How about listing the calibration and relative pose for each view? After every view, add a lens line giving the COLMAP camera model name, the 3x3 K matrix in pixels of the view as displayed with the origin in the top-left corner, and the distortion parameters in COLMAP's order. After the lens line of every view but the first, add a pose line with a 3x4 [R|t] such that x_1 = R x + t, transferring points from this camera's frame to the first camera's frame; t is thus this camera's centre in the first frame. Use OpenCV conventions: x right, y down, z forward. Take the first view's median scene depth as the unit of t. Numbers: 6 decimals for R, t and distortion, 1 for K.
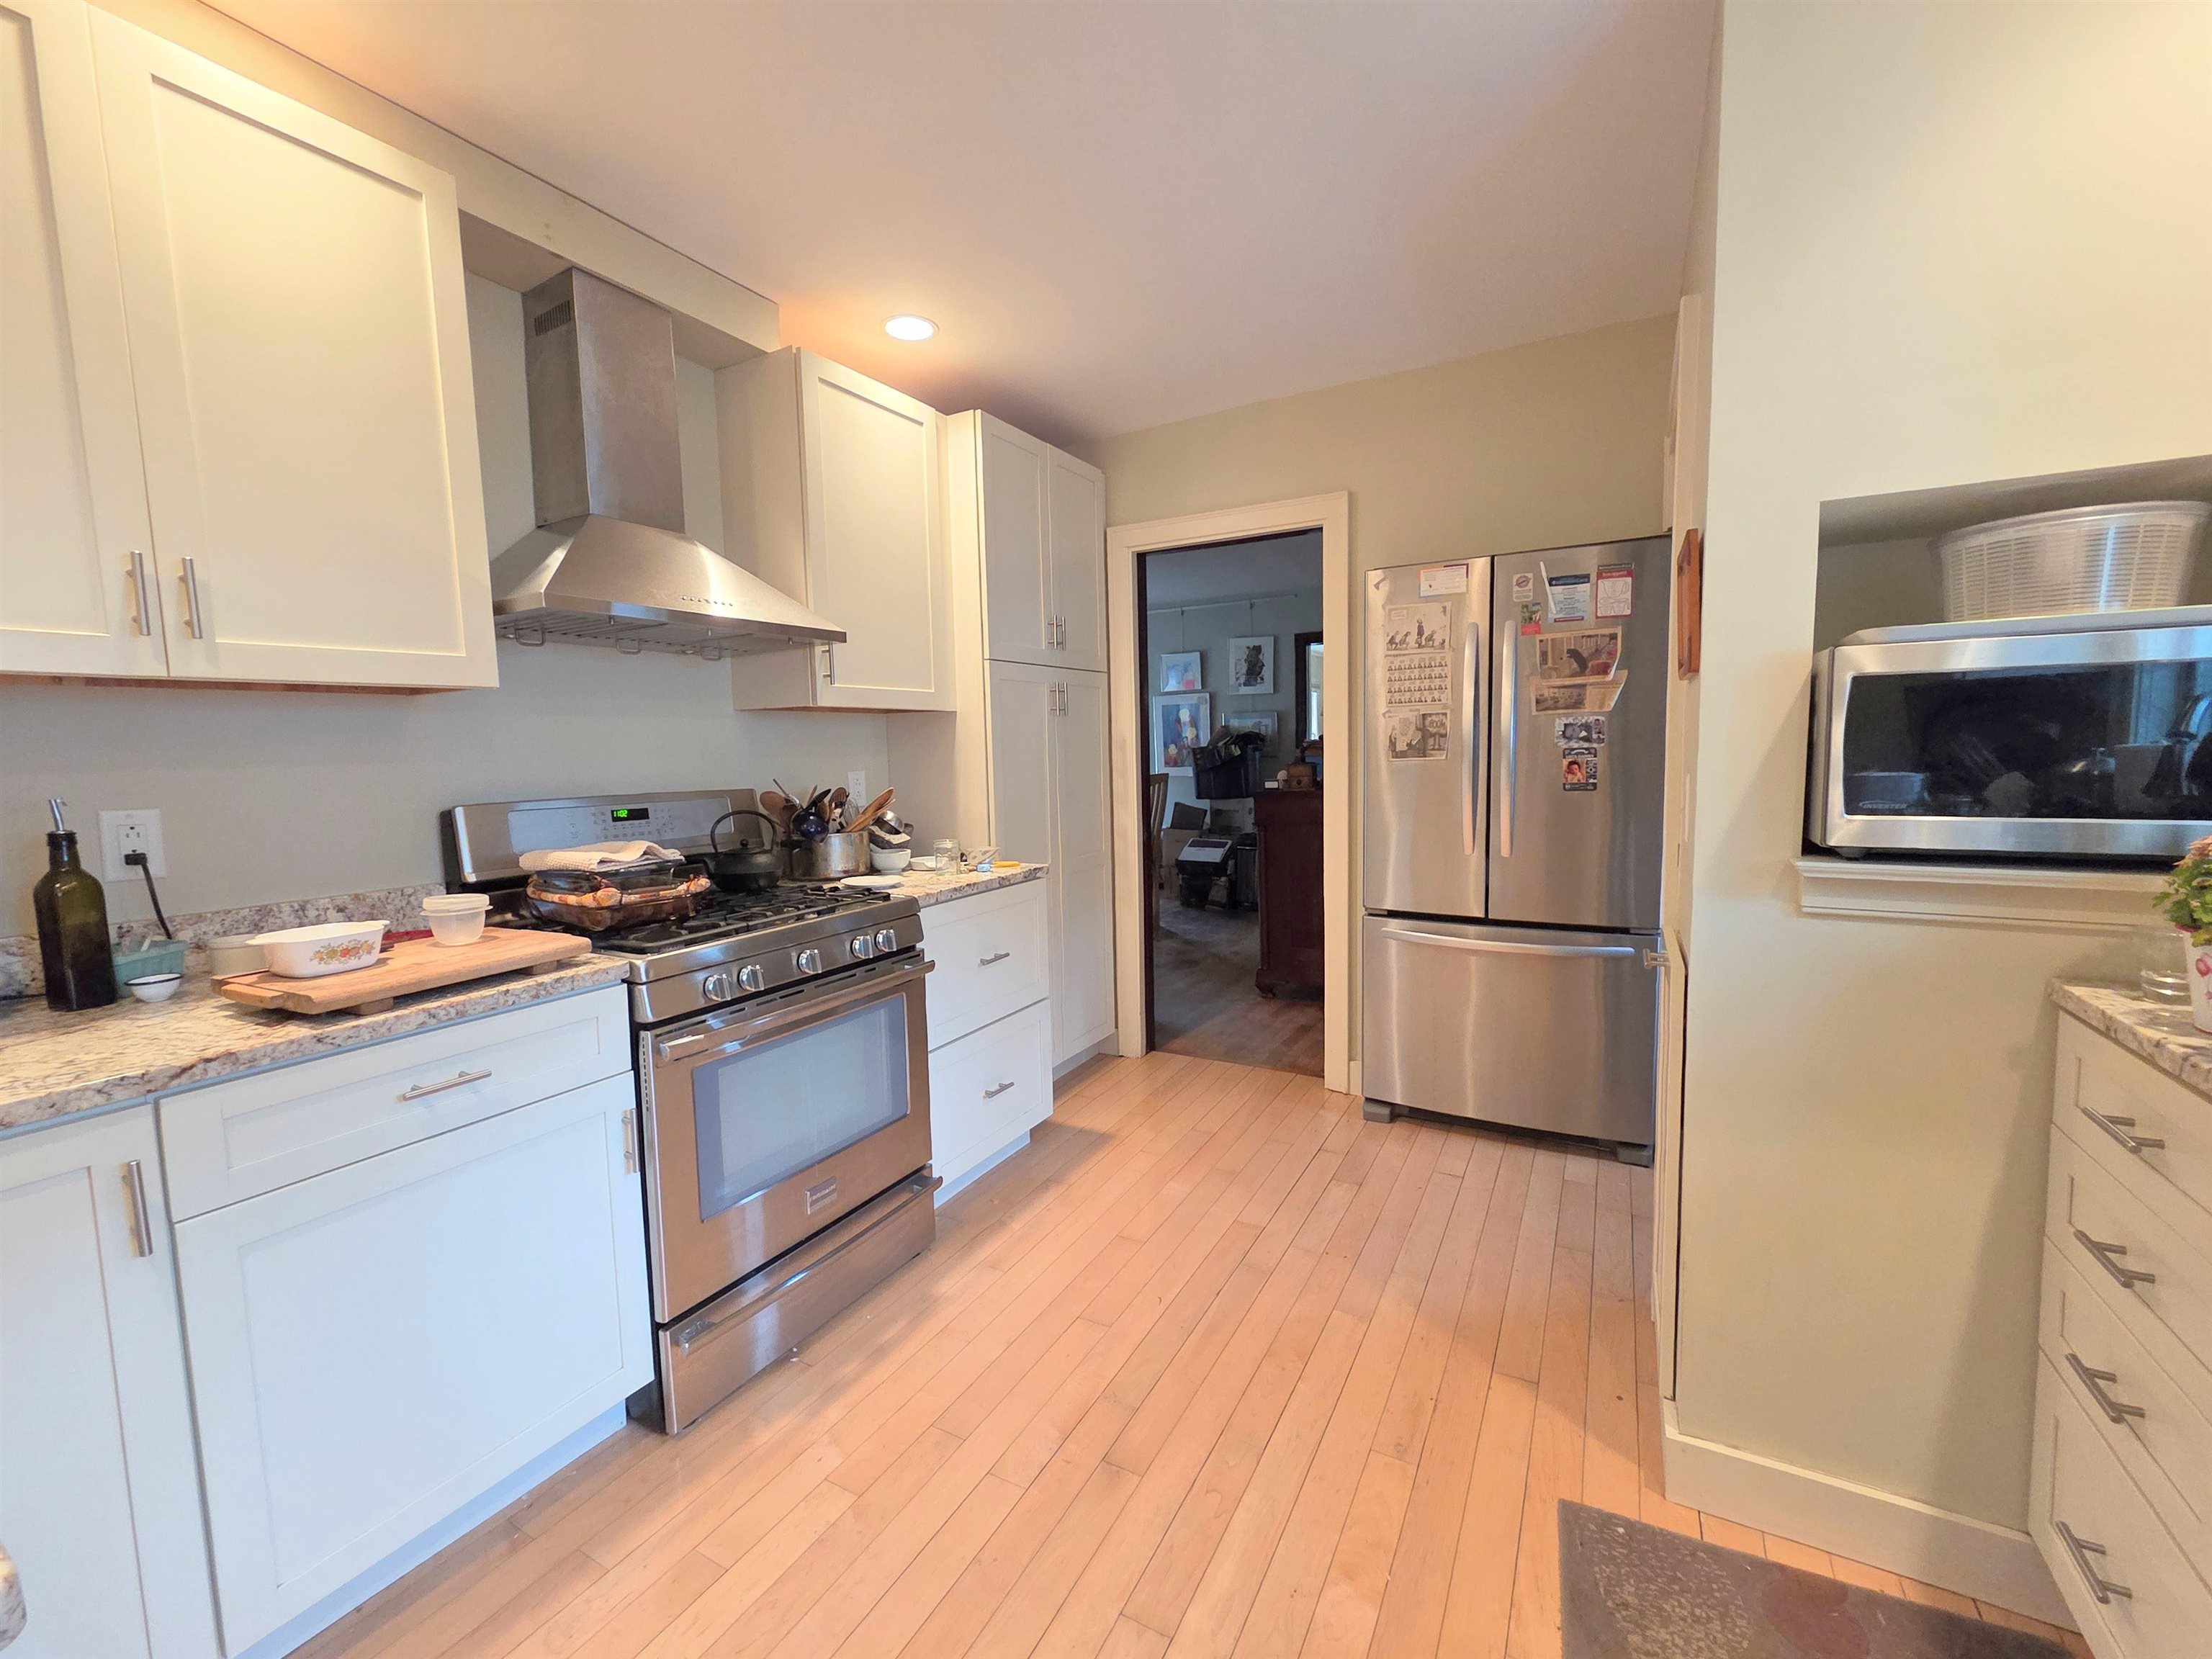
lens RADIAL K [[903.2, 0, 1104.5], [0, 903.2, 829.3], [0, 0, 1]] dist [-0.005874, -0.000129]
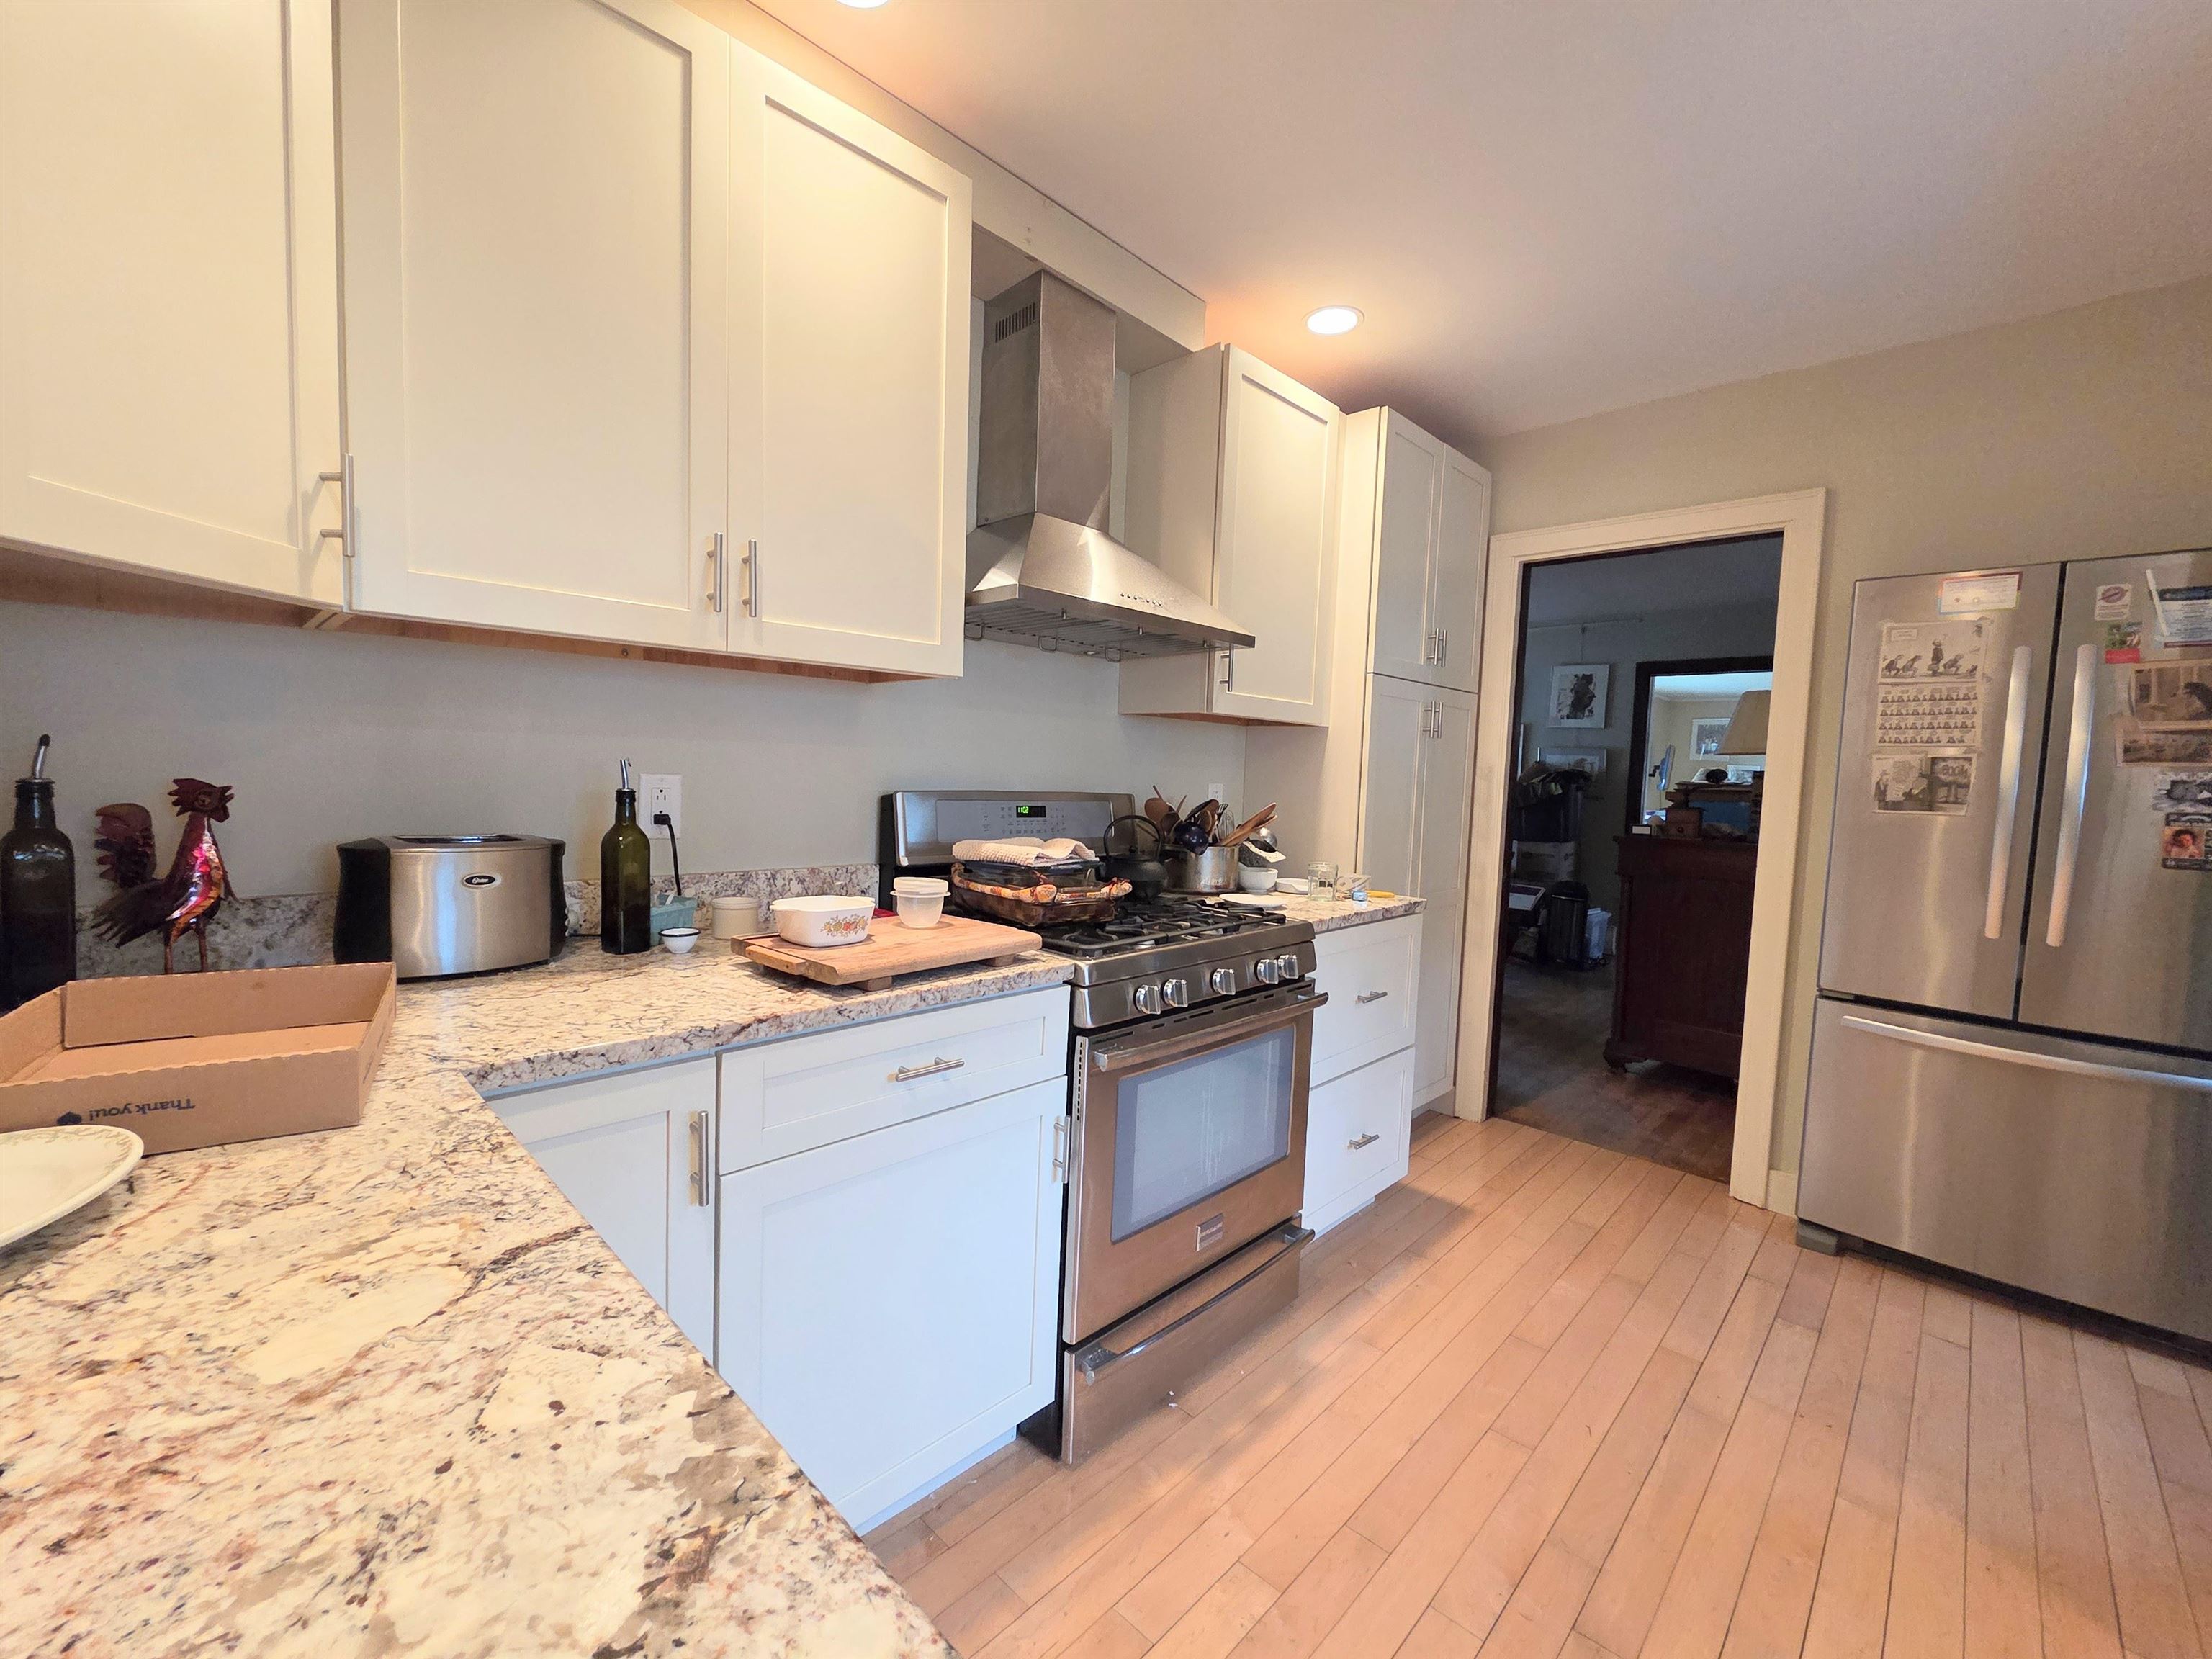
lens RADIAL K [[903.2, 0, 1100.8], [0, 903.2, 828.2], [0, 0, 1]] dist [-0.005874, -0.000129]
pose [[0.964567, 0.075720, -0.252737, -0.202855], [-0.082516, 0.996455, -0.016382, 0.012516], [0.250601, 0.036657, 0.967396, 0.049813]]
